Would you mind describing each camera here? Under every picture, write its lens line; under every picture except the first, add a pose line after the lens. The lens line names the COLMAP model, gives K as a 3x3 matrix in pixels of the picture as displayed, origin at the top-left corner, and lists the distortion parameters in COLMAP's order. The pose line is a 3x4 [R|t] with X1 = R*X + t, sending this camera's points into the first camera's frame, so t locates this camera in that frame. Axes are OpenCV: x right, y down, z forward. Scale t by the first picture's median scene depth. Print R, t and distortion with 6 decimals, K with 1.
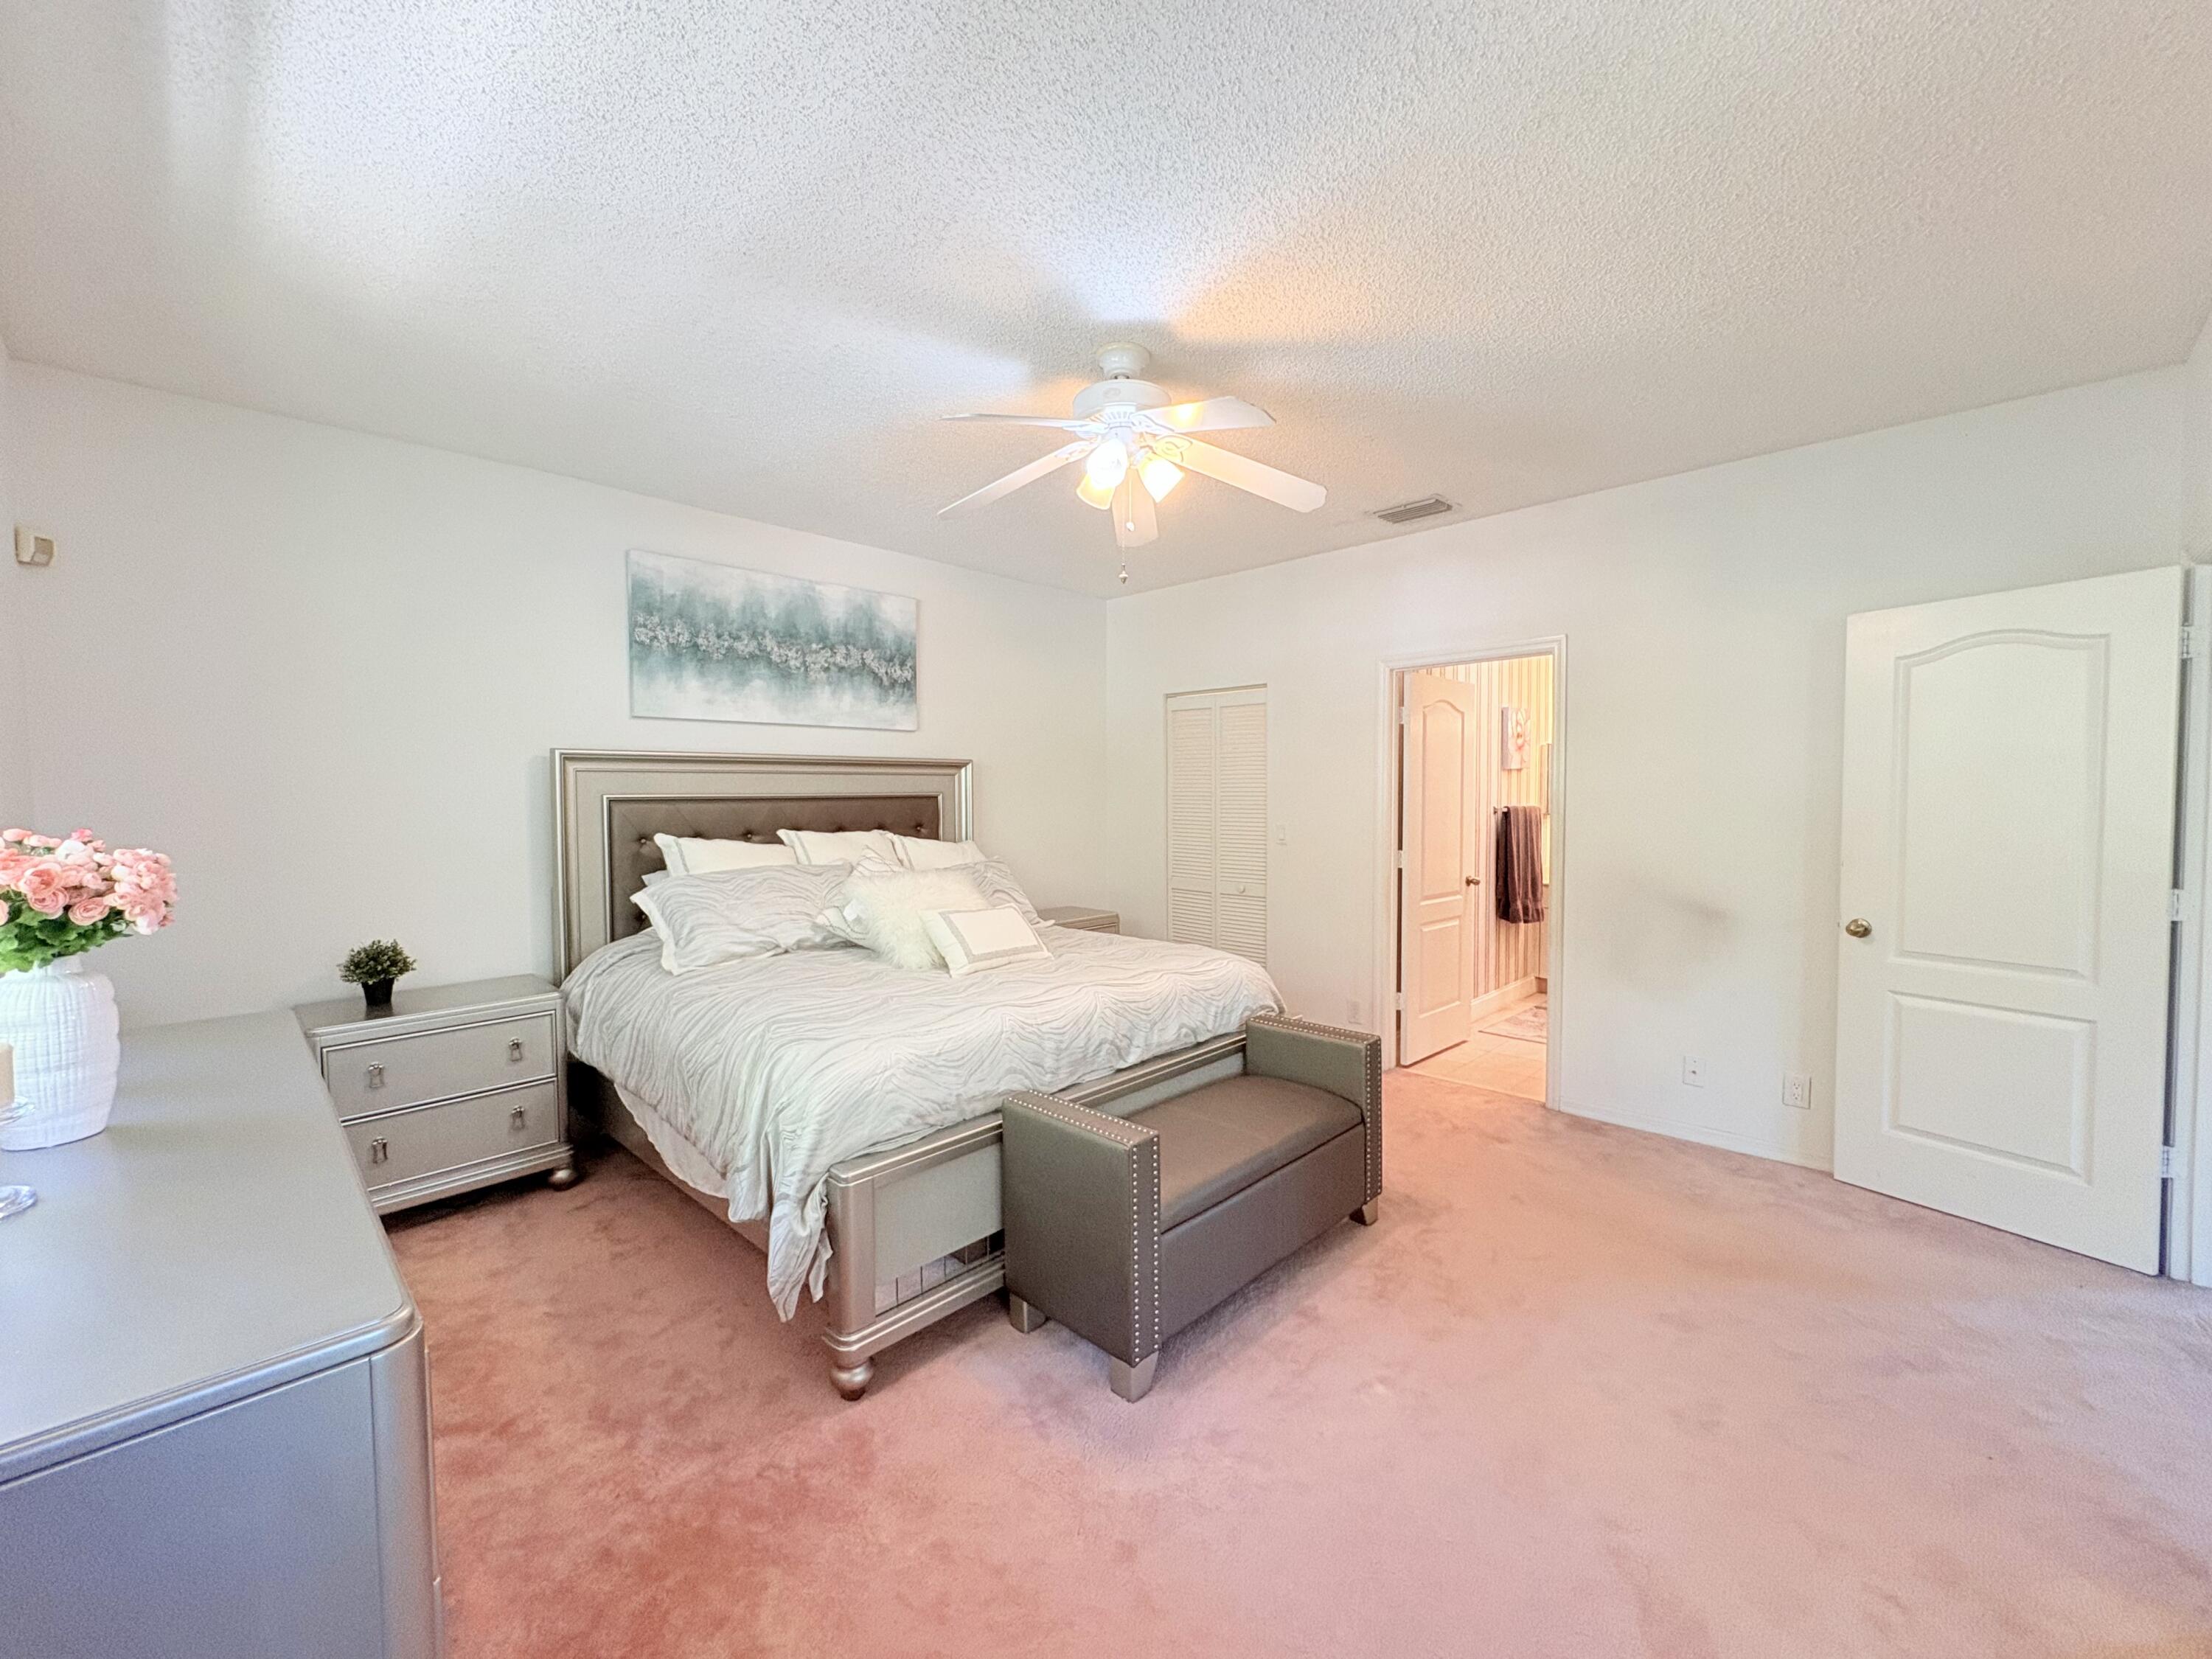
lens RADIAL K [[883.4, 0, 1105.7], [0, 883.4, 827.5], [0, 0, 1]] dist [0.000754, -0.000006]
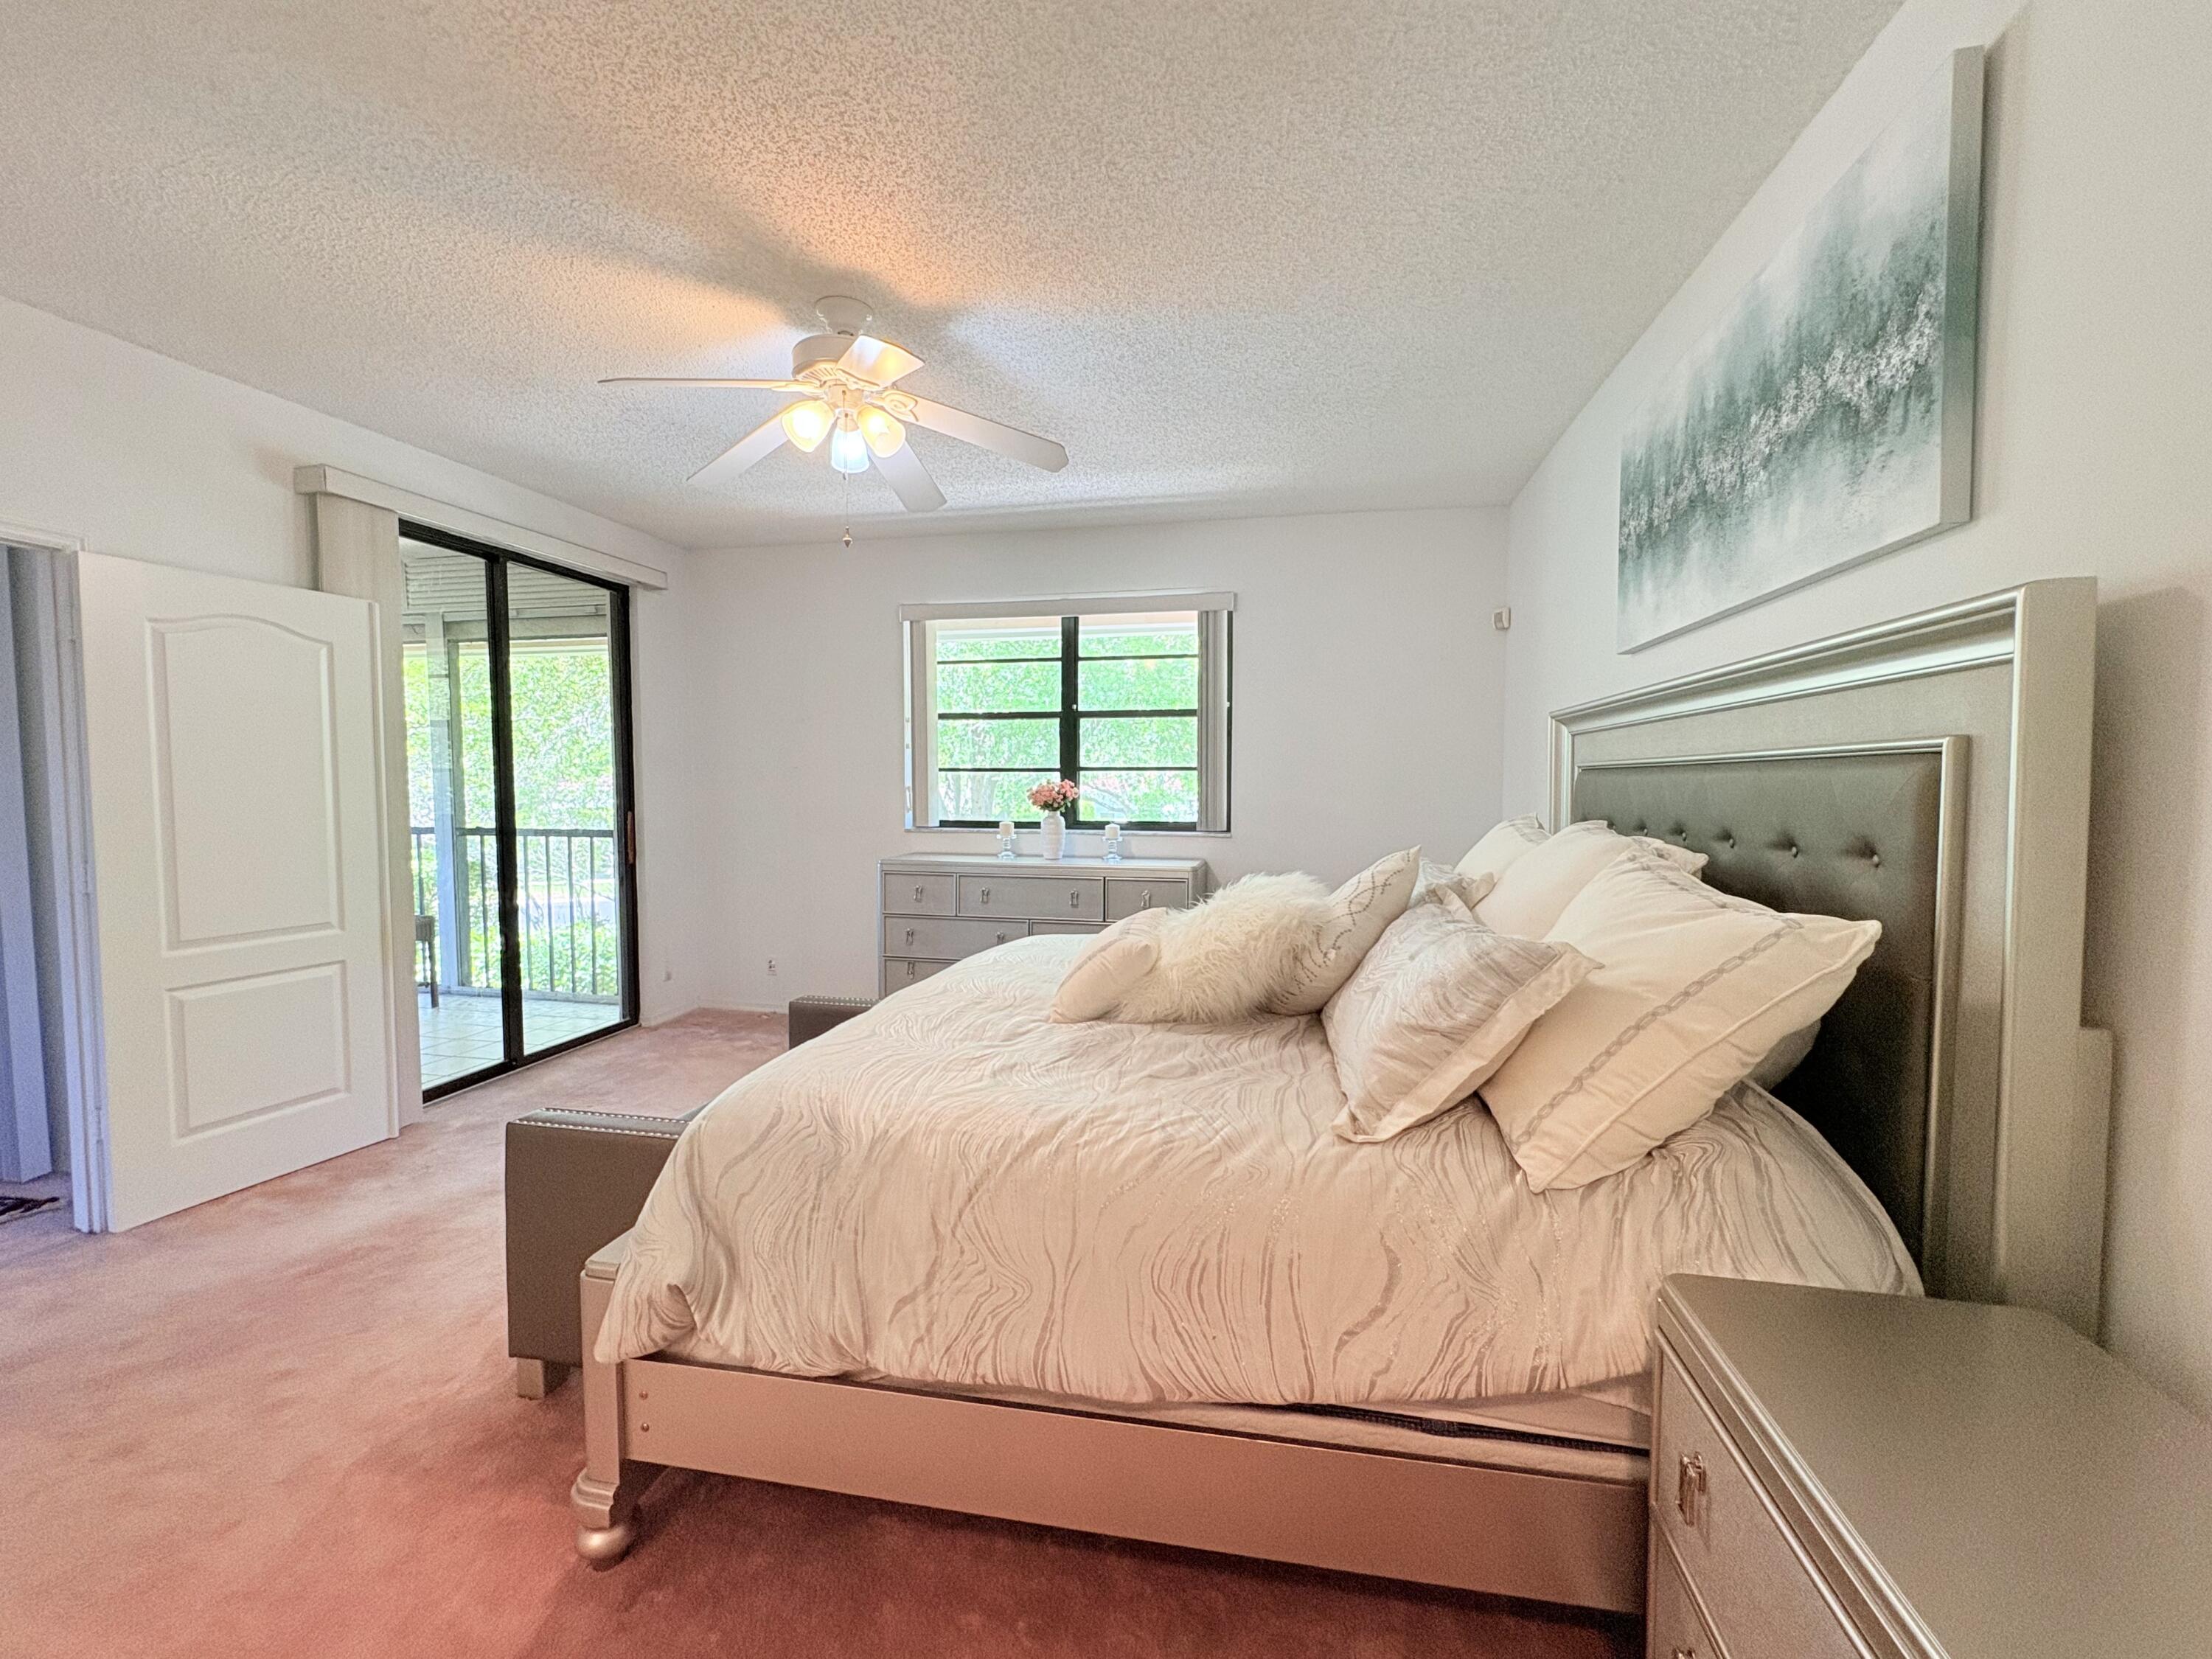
lens RADIAL K [[883.4, 0, 1099.6], [0, 883.4, 825.5], [0, 0, 1]] dist [0.000754, -0.000006]
pose [[-0.847177, 0.030742, -0.530420, 0.219726], [-0.017094, 0.996231, 0.085041, -0.039908], [0.531035, 0.081112, -0.843459, 1.399998]]
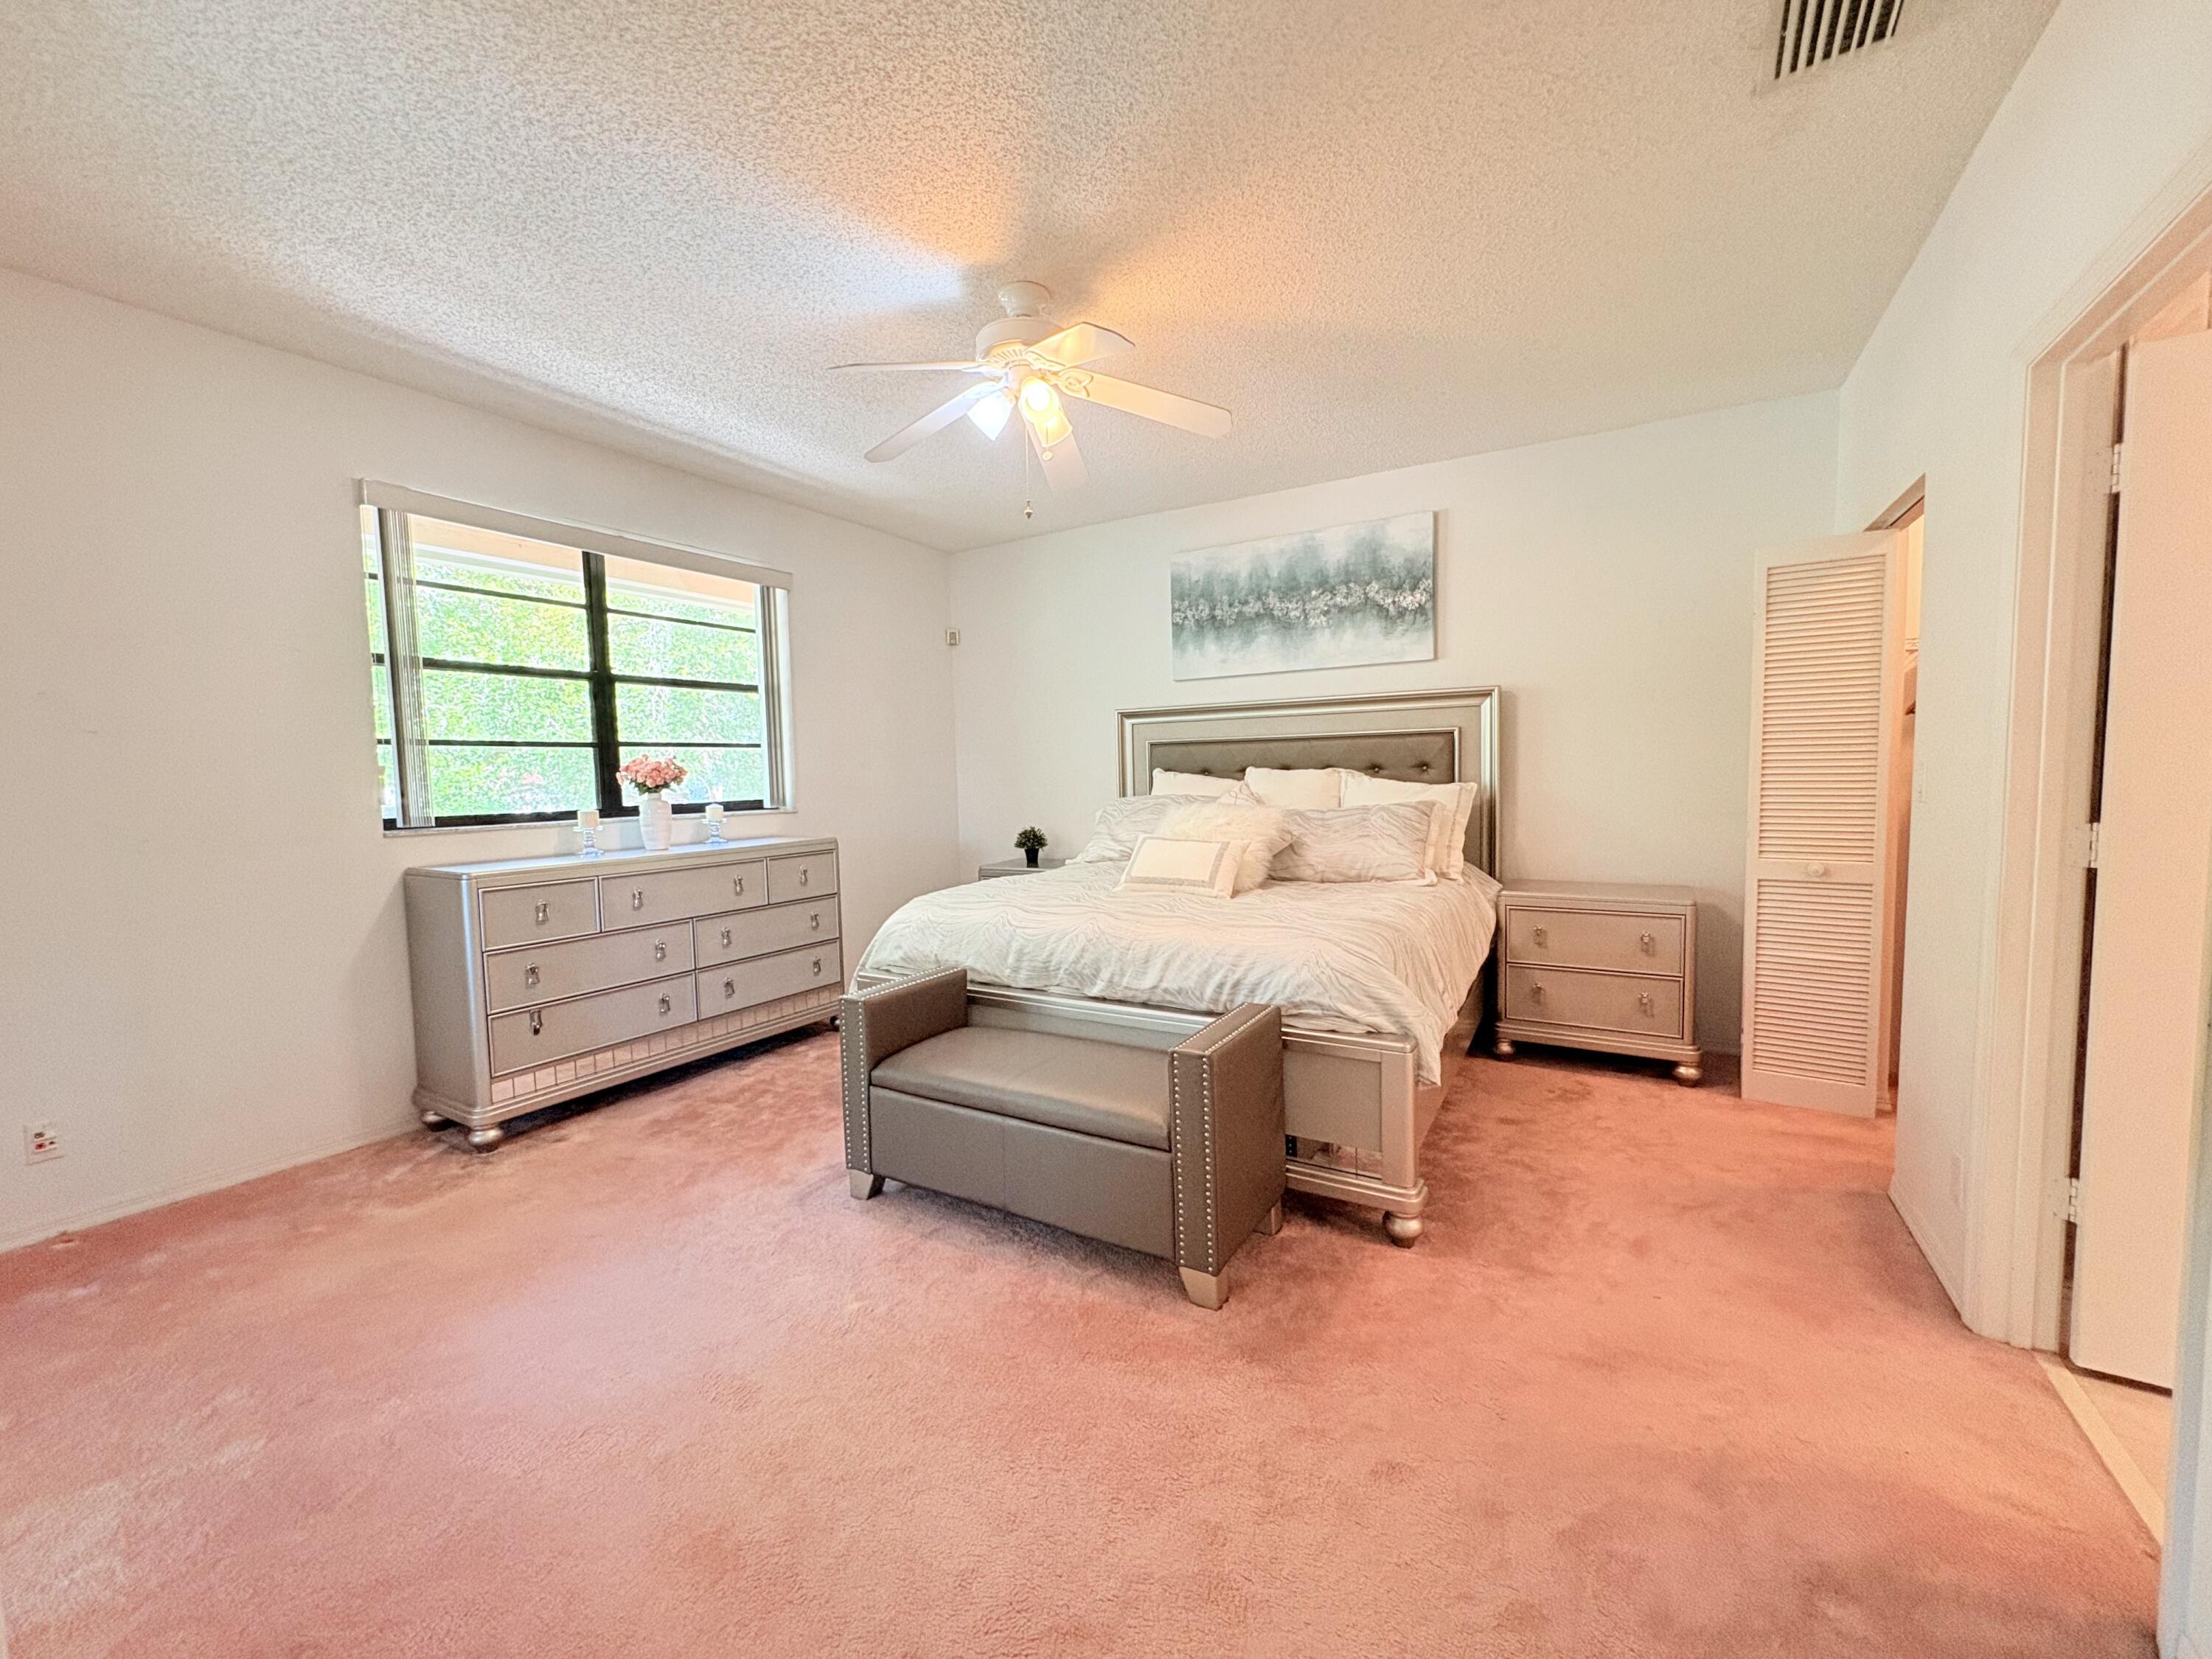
lens RADIAL K [[883.4, 0, 1101.0], [0, 883.4, 826.3], [0, 0, 1]] dist [0.000754, -0.000006]
pose [[0.226410, 0.064072, -0.971923, 0.749627], [-0.017450, 0.997941, 0.061722, 0.012696], [0.973876, 0.002985, 0.227062, 0.593339]]
